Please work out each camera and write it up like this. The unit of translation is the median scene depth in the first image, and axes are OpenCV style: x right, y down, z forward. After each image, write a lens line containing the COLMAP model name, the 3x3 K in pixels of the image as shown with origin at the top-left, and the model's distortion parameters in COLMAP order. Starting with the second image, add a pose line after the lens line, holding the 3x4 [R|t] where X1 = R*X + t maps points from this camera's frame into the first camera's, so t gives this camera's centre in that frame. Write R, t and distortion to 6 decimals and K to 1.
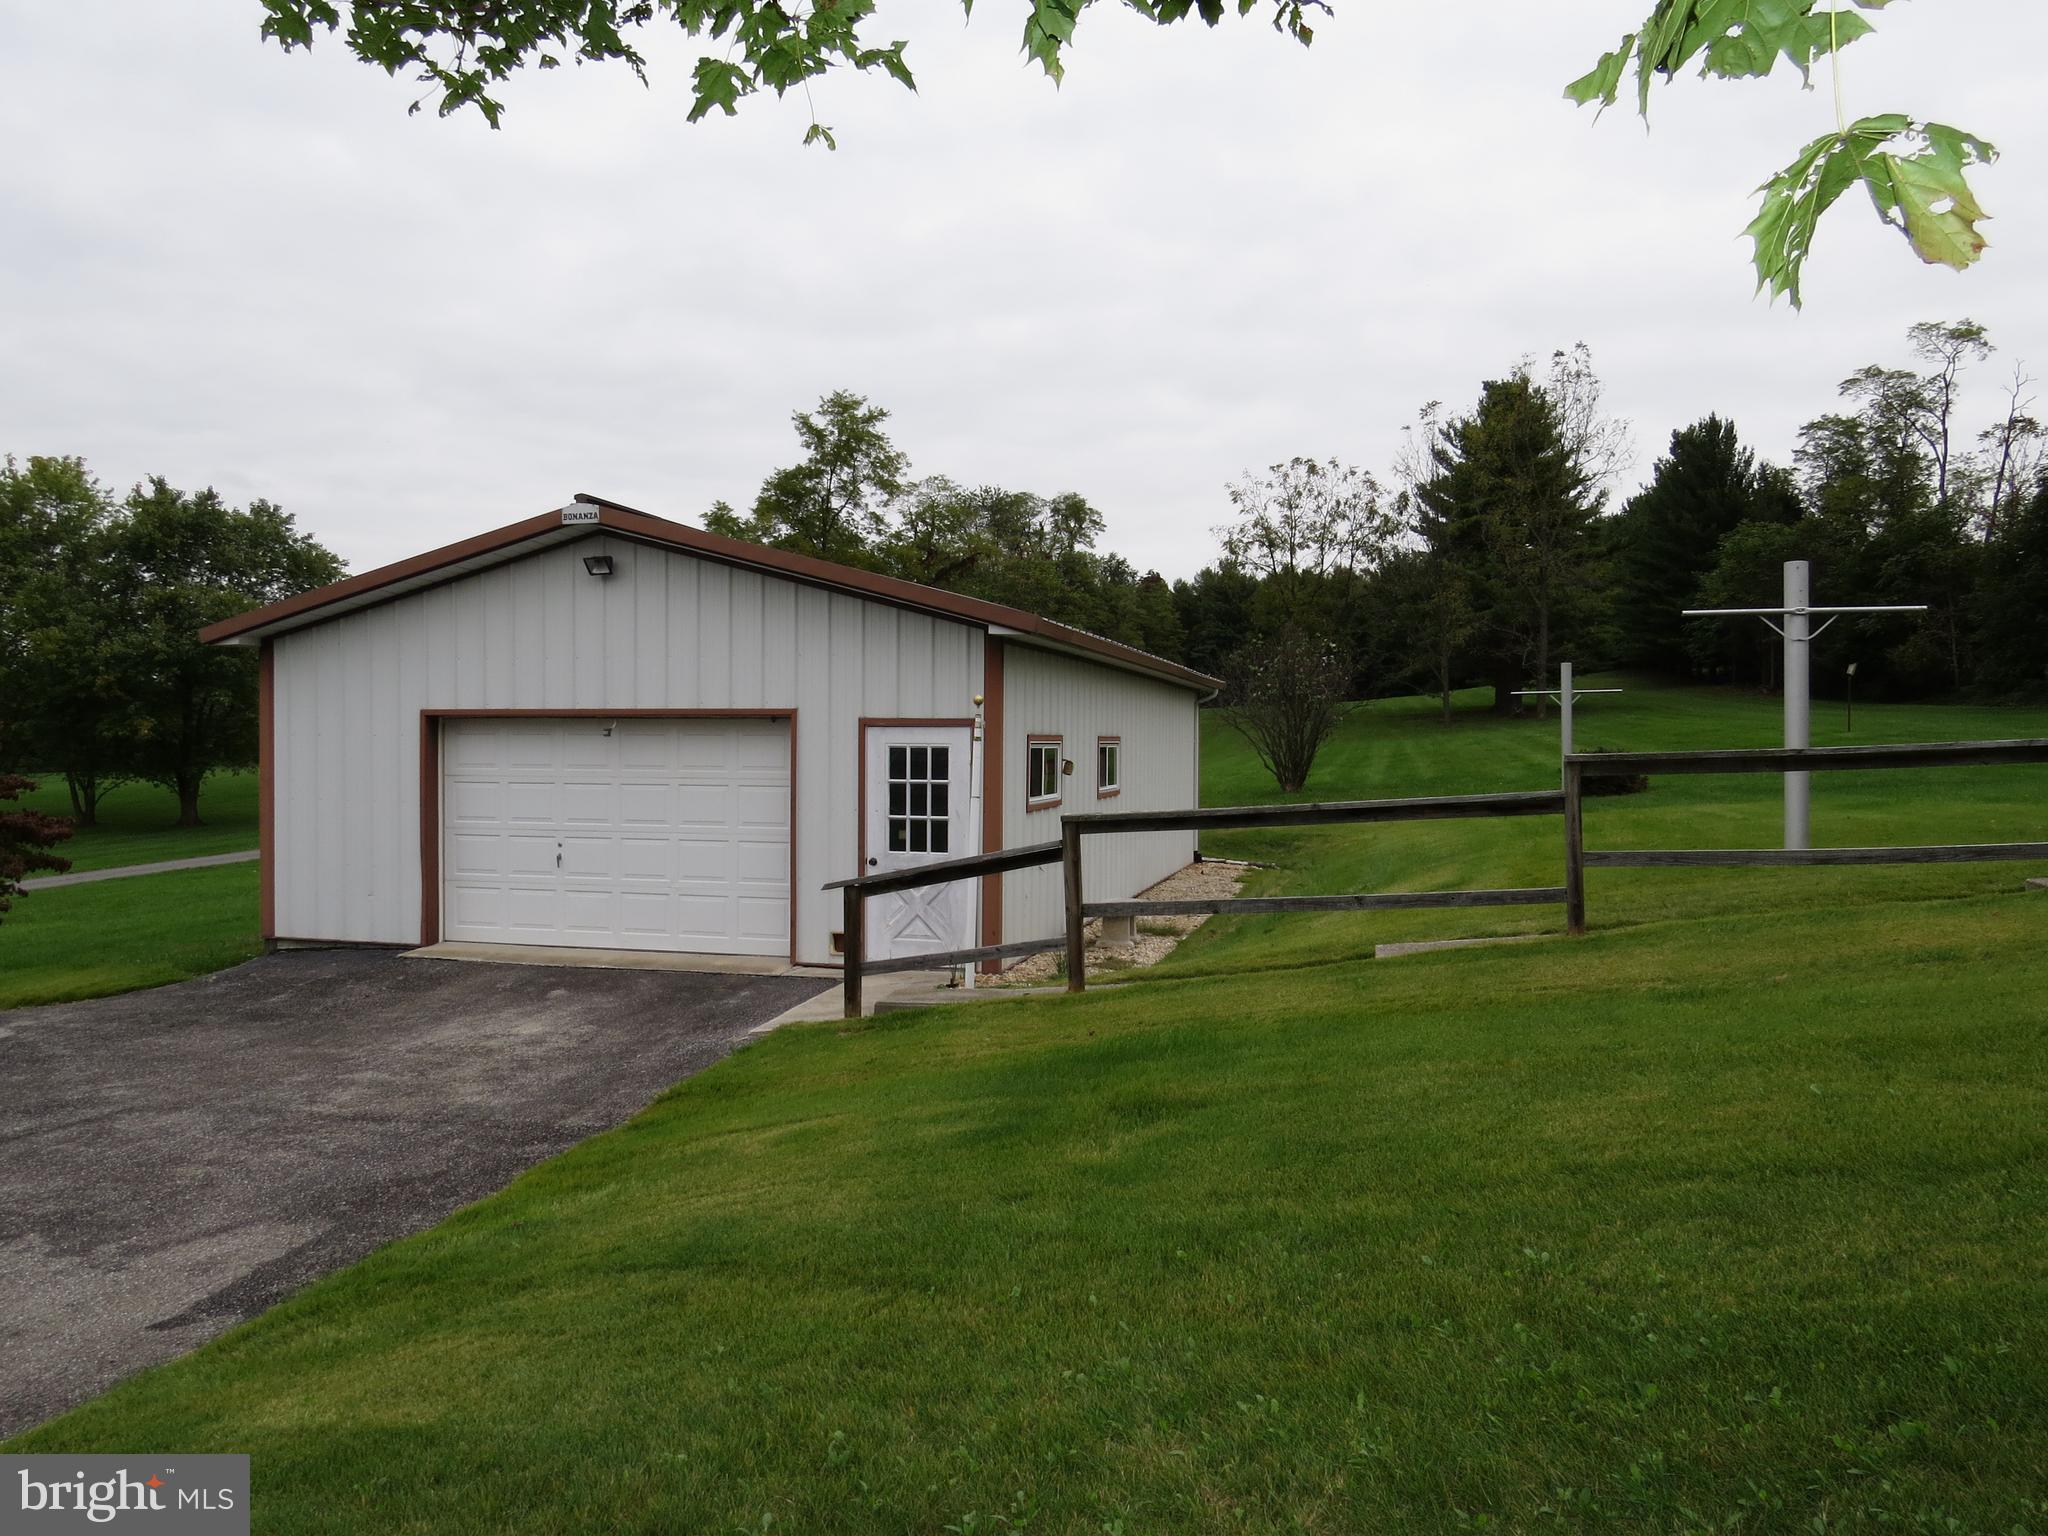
lens RADIAL K [[1448.9, 0, 1017.7], [0, 1448.9, 764.7], [0, 0, 1]] dist [-0.028232, 0.011035]
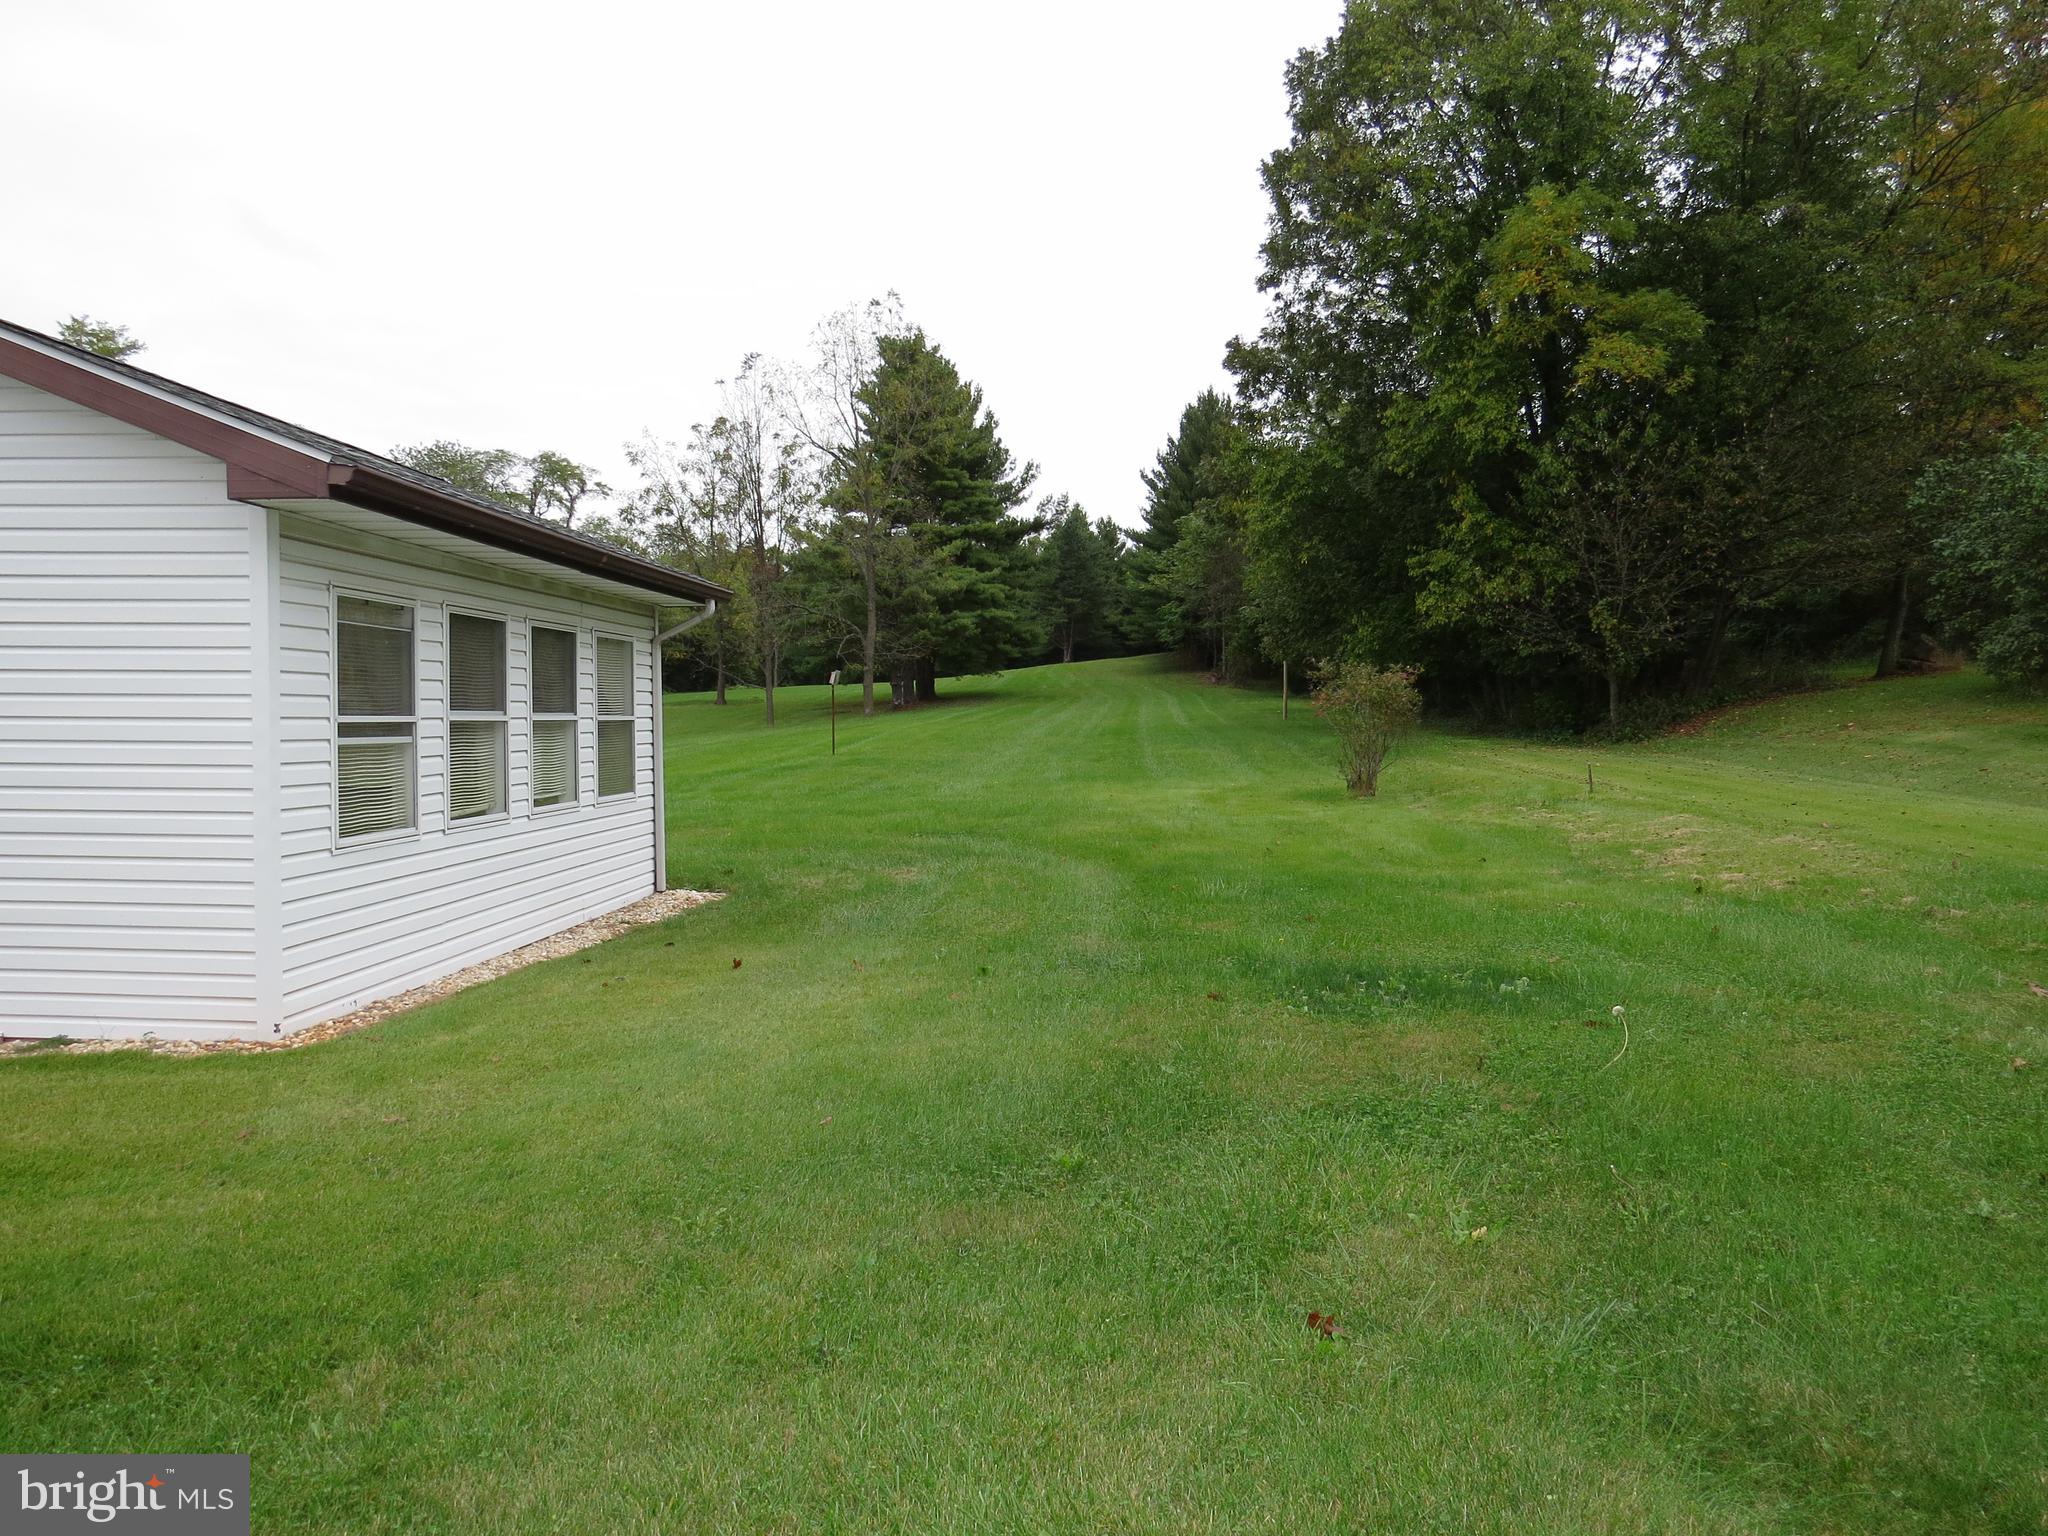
lens RADIAL K [[1448.9, 0, 1025.7], [0, 1448.9, 764.7], [0, 0, 1]] dist [-0.028232, 0.011035]
pose [[0.985962, -0.001446, 0.166965, 0.180159], [-0.002119, 0.999774, 0.021172, -0.012288], [-0.166958, -0.021228, 0.985735, 0.061622]]
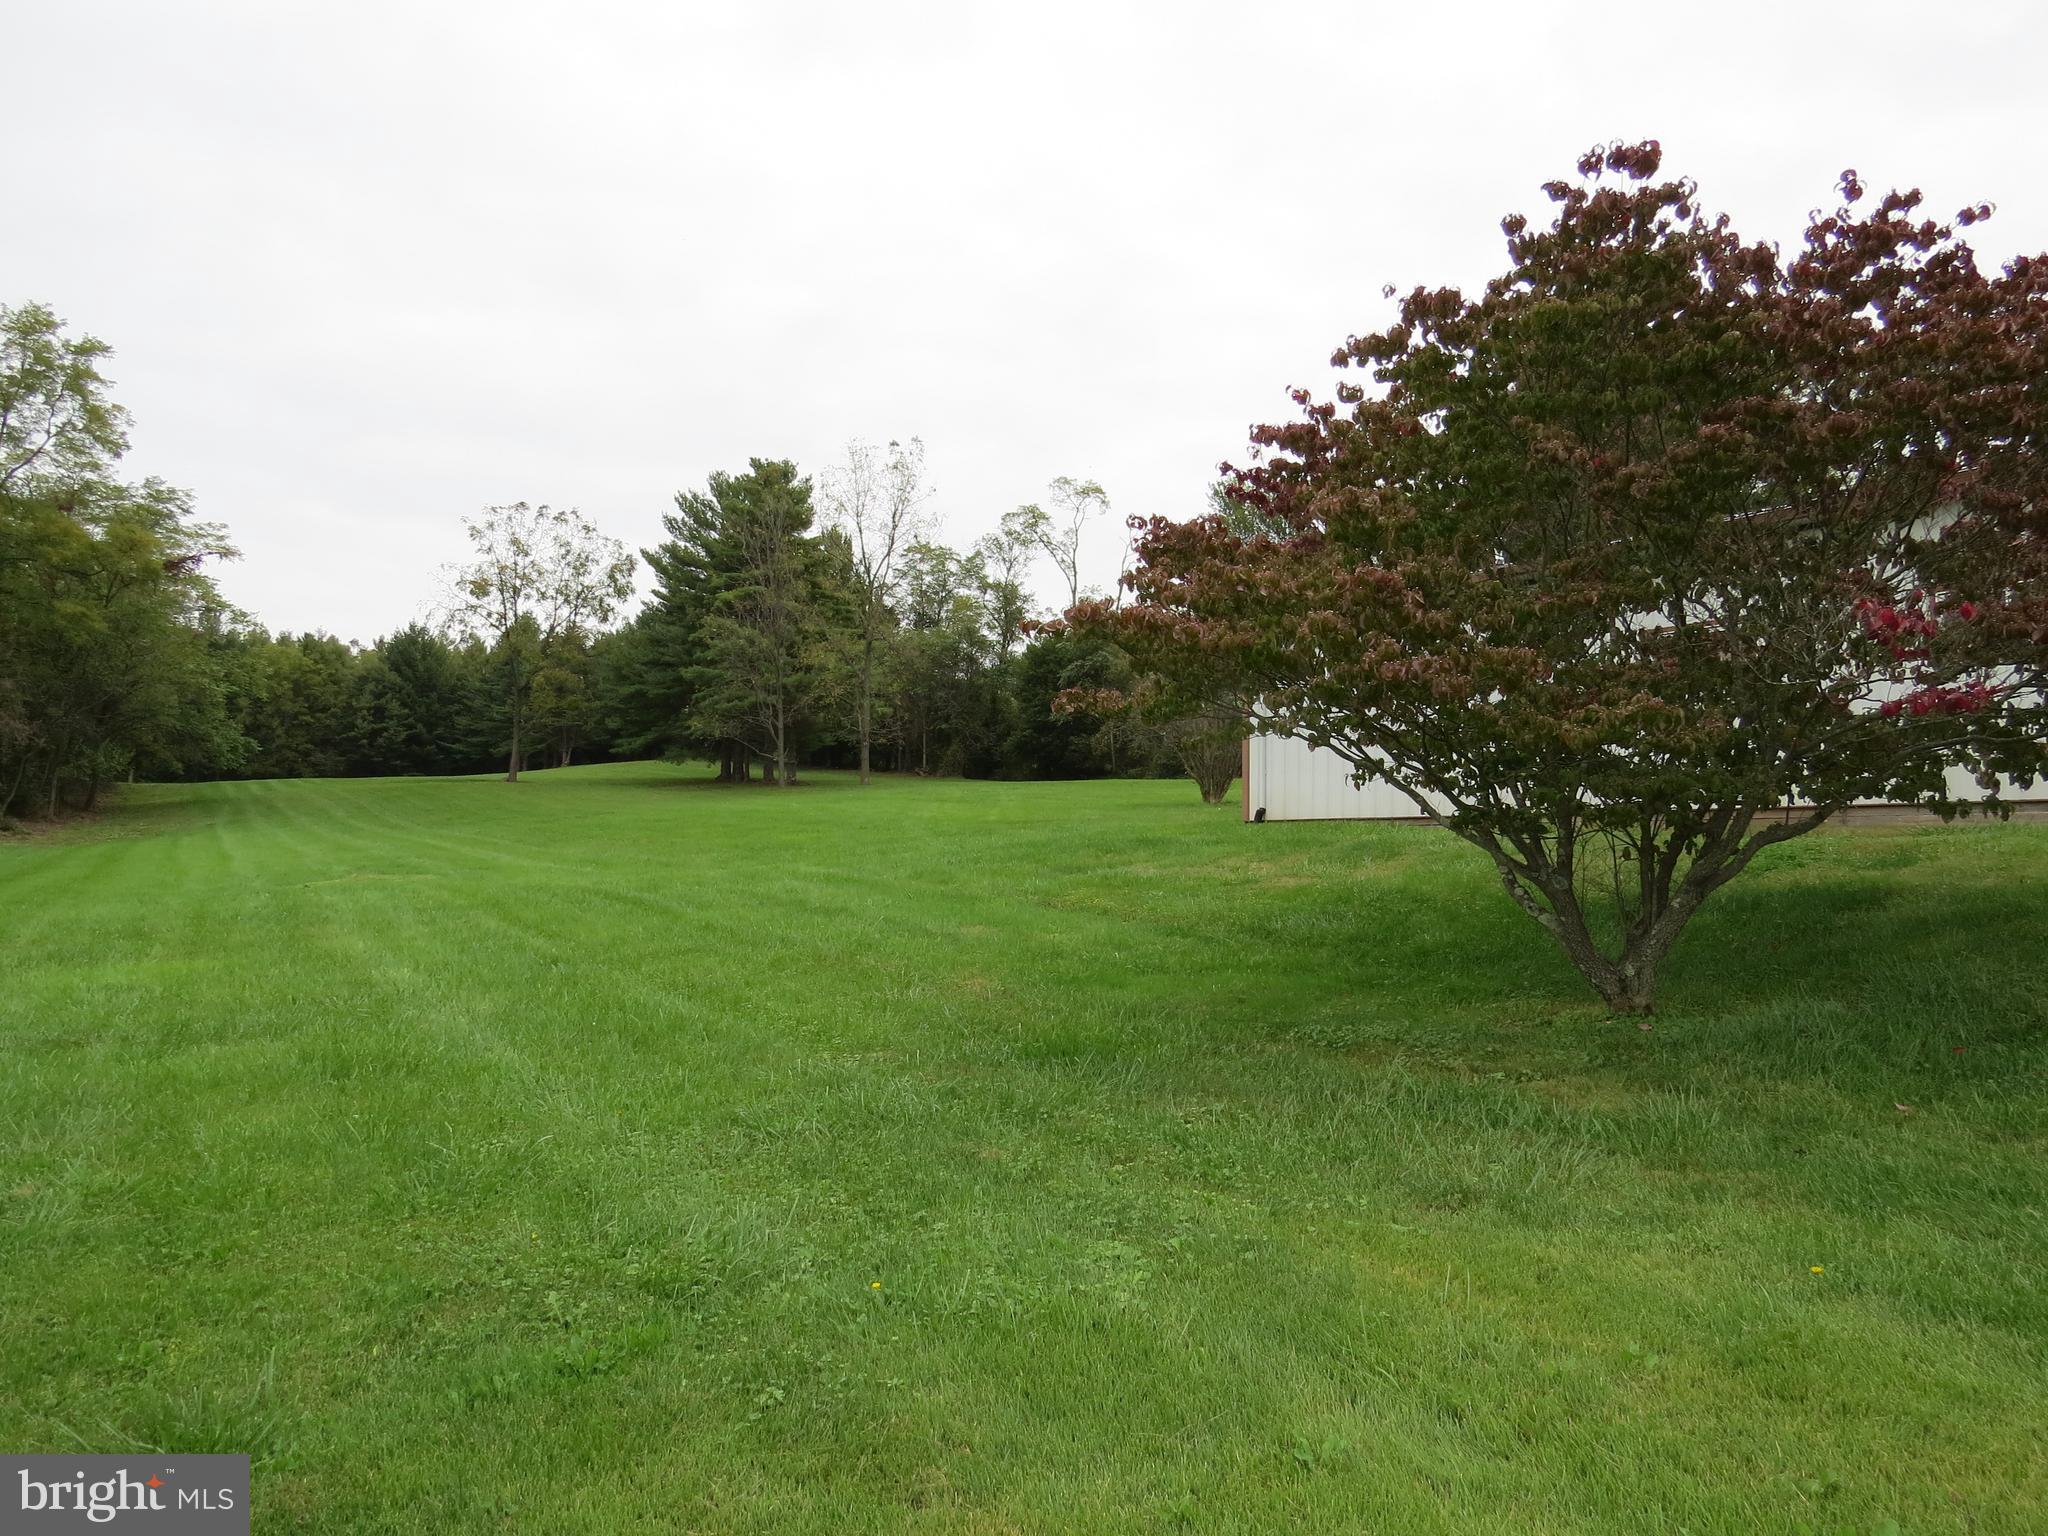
lens RADIAL K [[1448.9, 0, 1026.3], [0, 1448.9, 765.0], [0, 0, 1]] dist [-0.028232, 0.011035]
pose [[0.709420, 0.043067, 0.703469, -0.172052], [0.007863, 0.997585, -0.069003, 0.016568], [-0.704742, 0.054483, 0.707369, 0.102476]]
